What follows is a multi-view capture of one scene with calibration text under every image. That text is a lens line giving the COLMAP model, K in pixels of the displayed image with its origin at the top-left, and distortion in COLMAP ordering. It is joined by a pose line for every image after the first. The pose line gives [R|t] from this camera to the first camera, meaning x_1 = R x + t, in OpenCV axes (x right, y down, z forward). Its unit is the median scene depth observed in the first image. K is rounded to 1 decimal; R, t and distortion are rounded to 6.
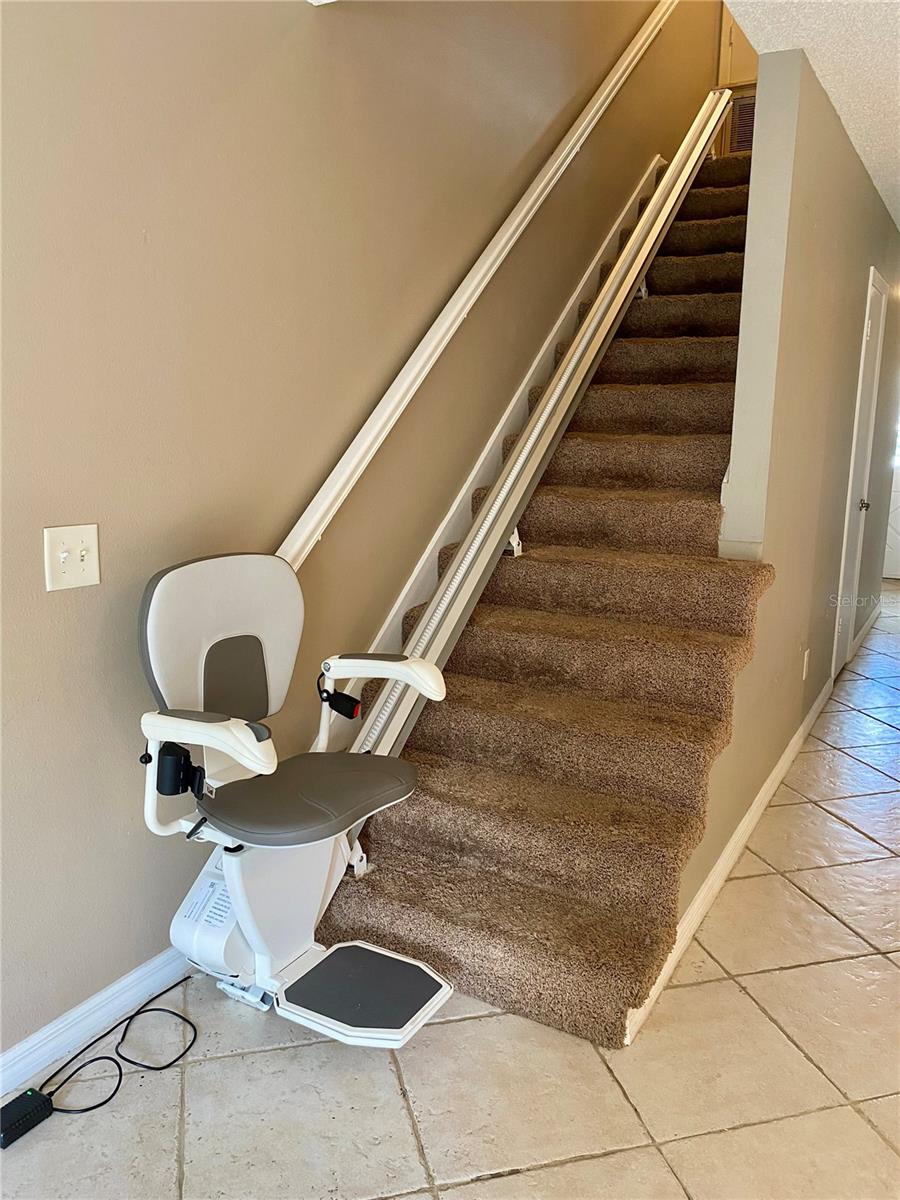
lens RADIAL K [[895.7, 0, 452.6], [0, 895.7, 611.2], [0, 0, 1]] dist [0.072587, -0.135323]
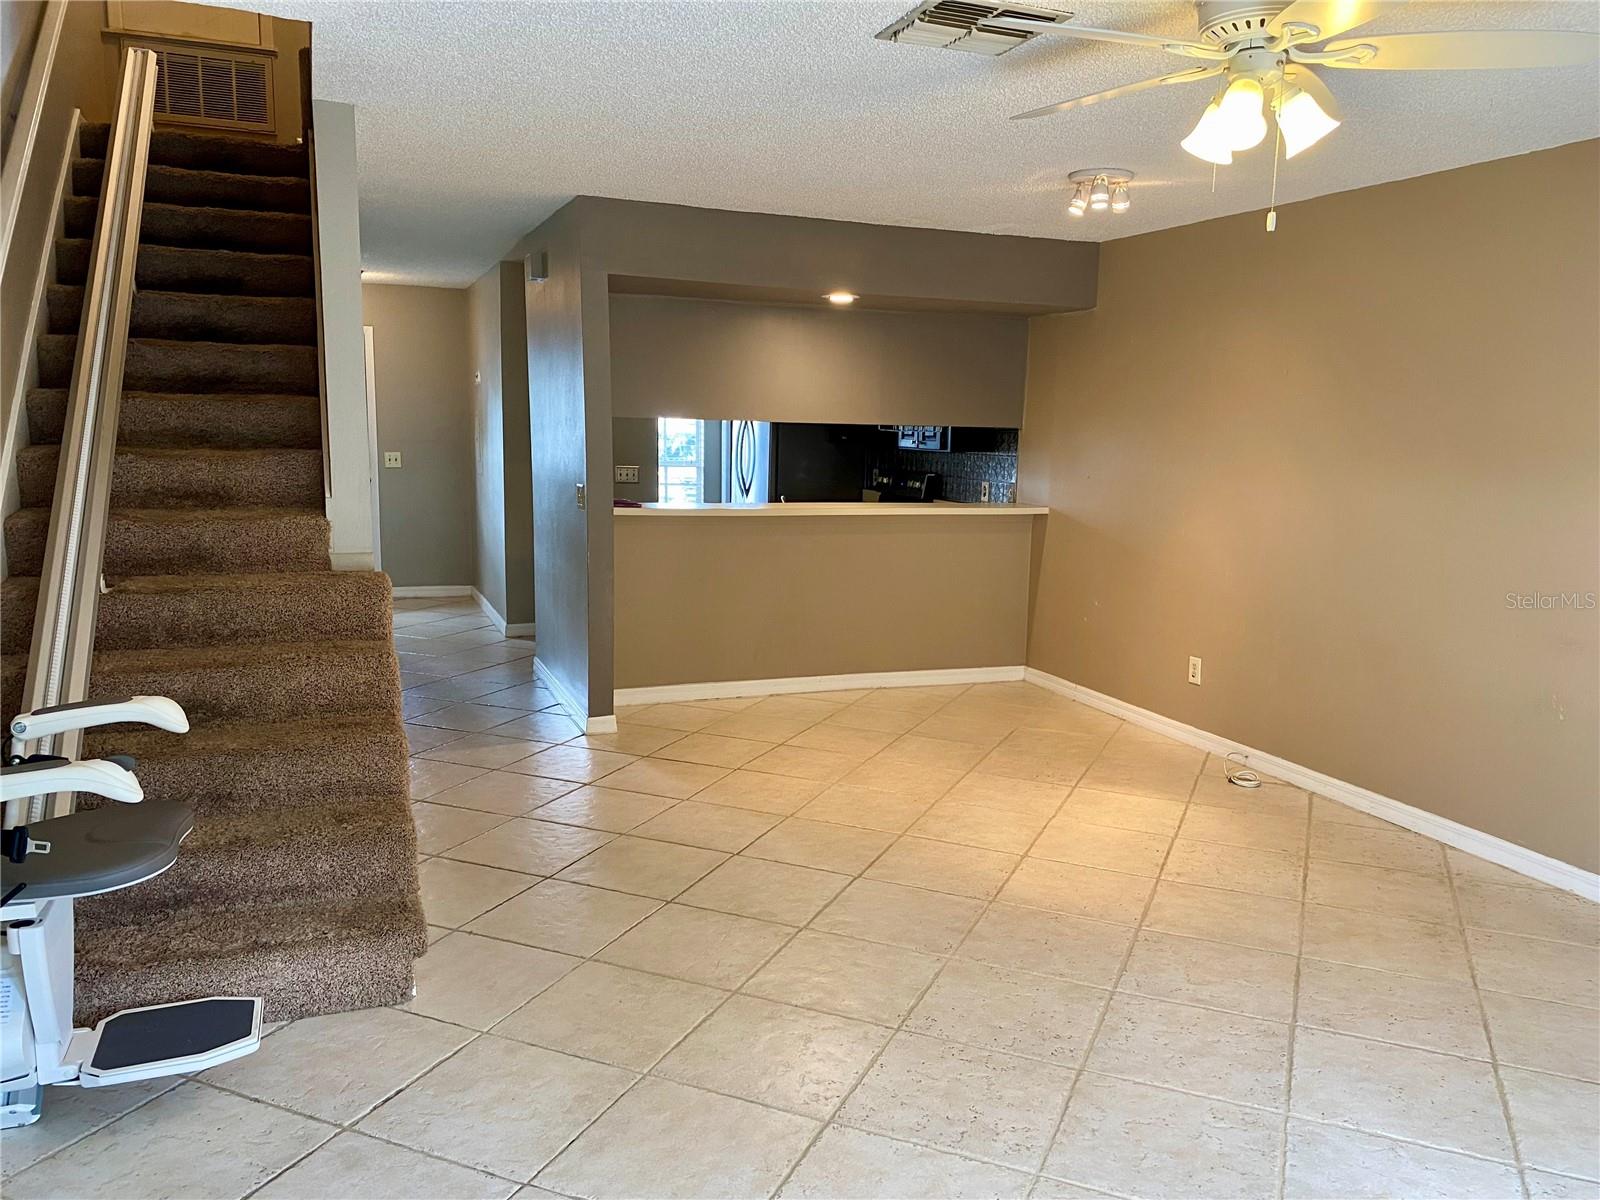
lens RADIAL K [[1232.5, 0, 809.0], [0, 1232.5, 594.2], [0, 0, 1]] dist [0.025809, -0.028757]
pose [[0.616336, -0.109190, 0.779877, -0.517579], [0.151022, 0.988347, 0.019025, 0.023540], [-0.772866, 0.106053, 0.625644, -0.316646]]
